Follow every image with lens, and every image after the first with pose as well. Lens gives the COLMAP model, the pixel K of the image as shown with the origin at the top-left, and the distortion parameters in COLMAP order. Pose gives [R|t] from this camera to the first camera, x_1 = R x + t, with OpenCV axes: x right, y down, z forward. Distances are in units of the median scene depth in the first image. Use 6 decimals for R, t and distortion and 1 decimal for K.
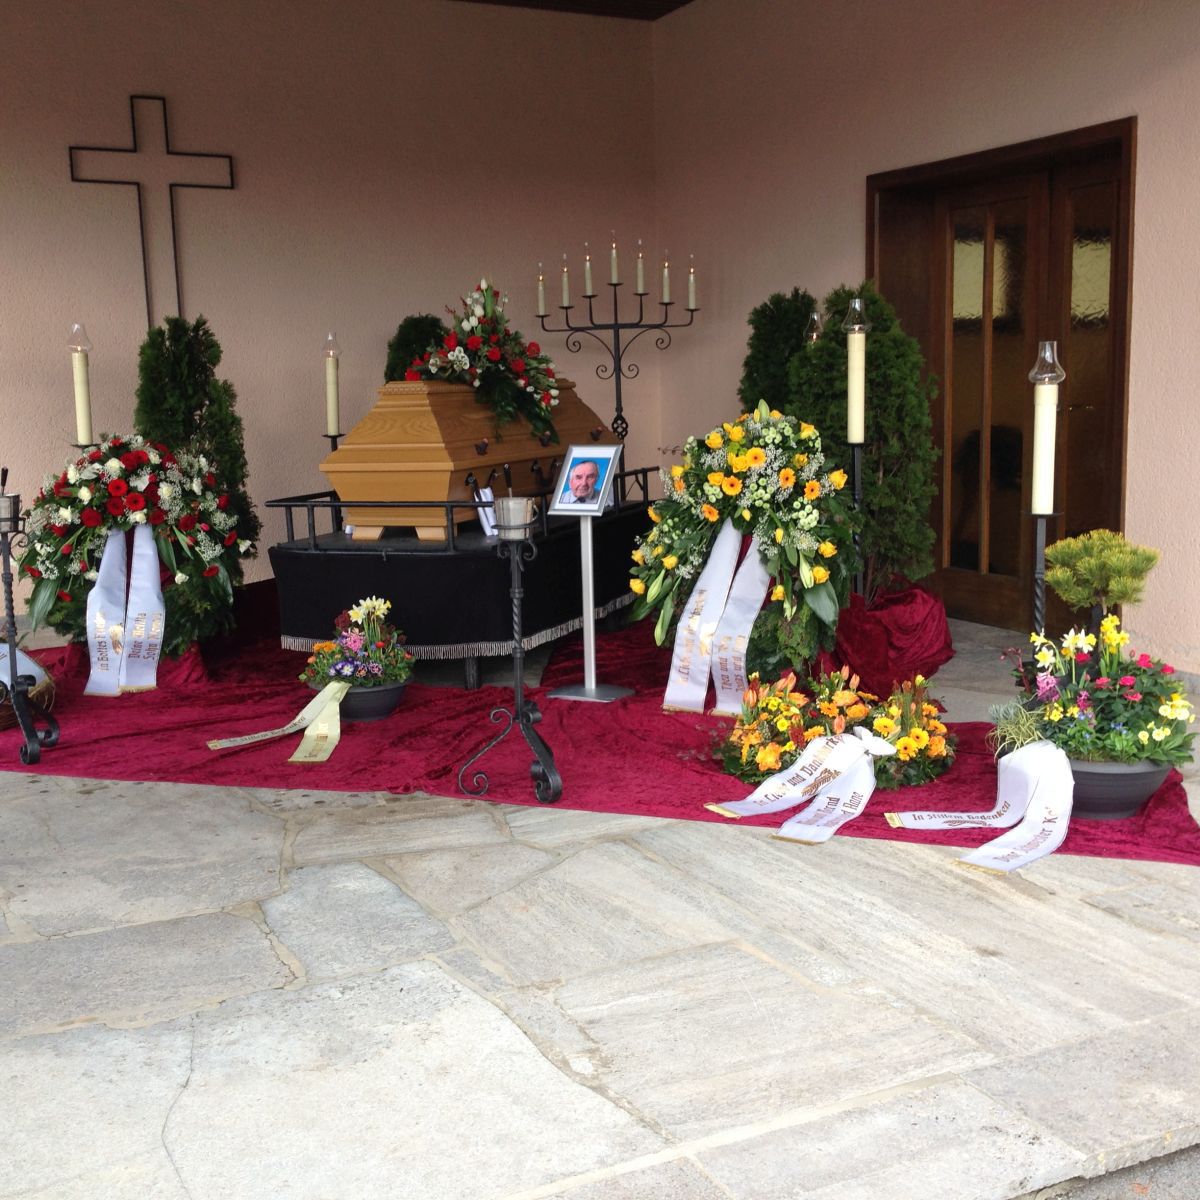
lens RADIAL K [[1519.8, 0, 634.7], [0, 1519.8, 643.4], [0, 0, 1]] dist [0.067906, 0.046472]
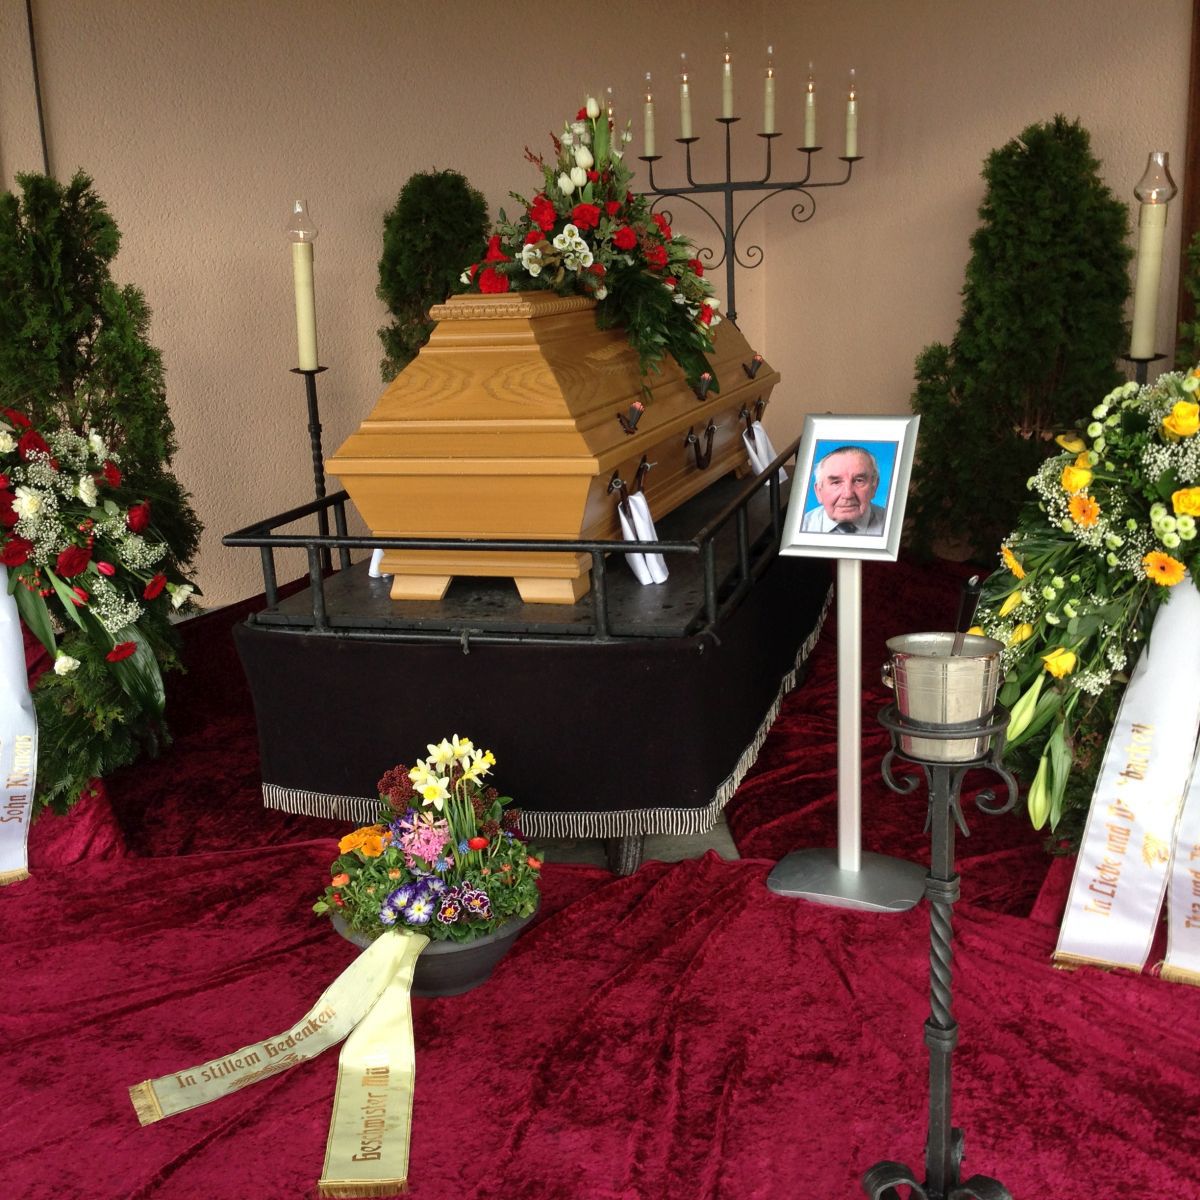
lens RADIAL K [[1519.8, 0, 634.7], [0, 1519.8, 643.4], [0, 0, 1]] dist [0.067906, 0.046472]
pose [[0.998297, -0.024754, 0.052831, -0.141895], [0.020388, 0.996453, 0.081638, -0.103656], [-0.054665, -0.080422, 0.995261, 0.513242]]
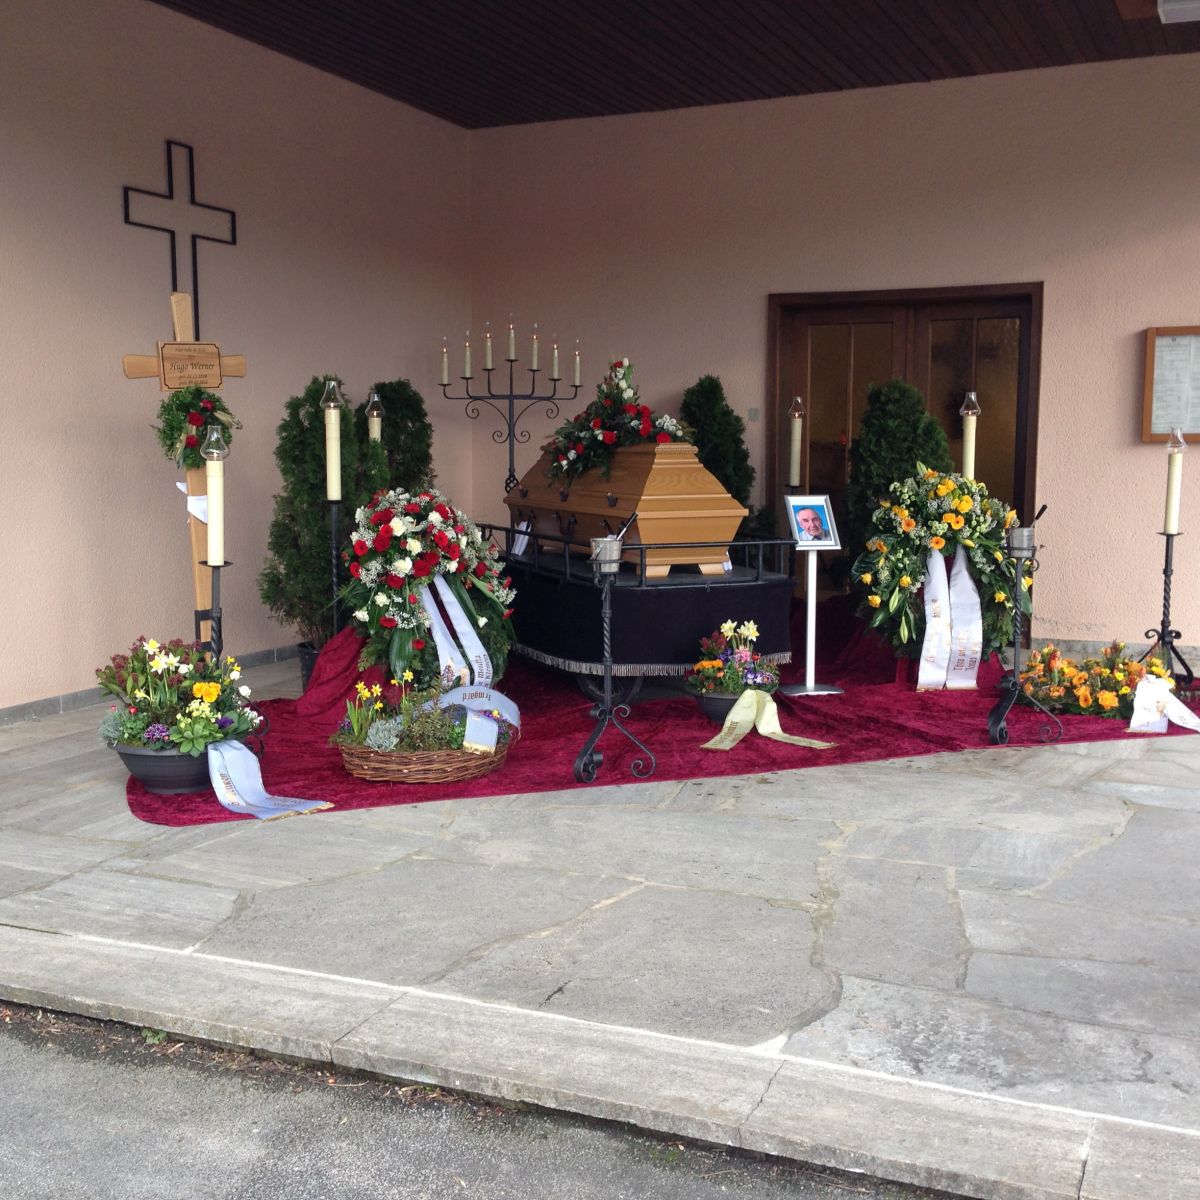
lens RADIAL K [[1603.3, 0, 597.9], [0, 1603.3, 597.4], [0, 0, 1]] dist [0.124494, 0.127120]
pose [[0.737271, -0.042846, 0.674237, -1.143102], [0.096787, 0.994391, -0.042644, -0.004577], [-0.668628, 0.096698, 0.737283, 0.136675]]
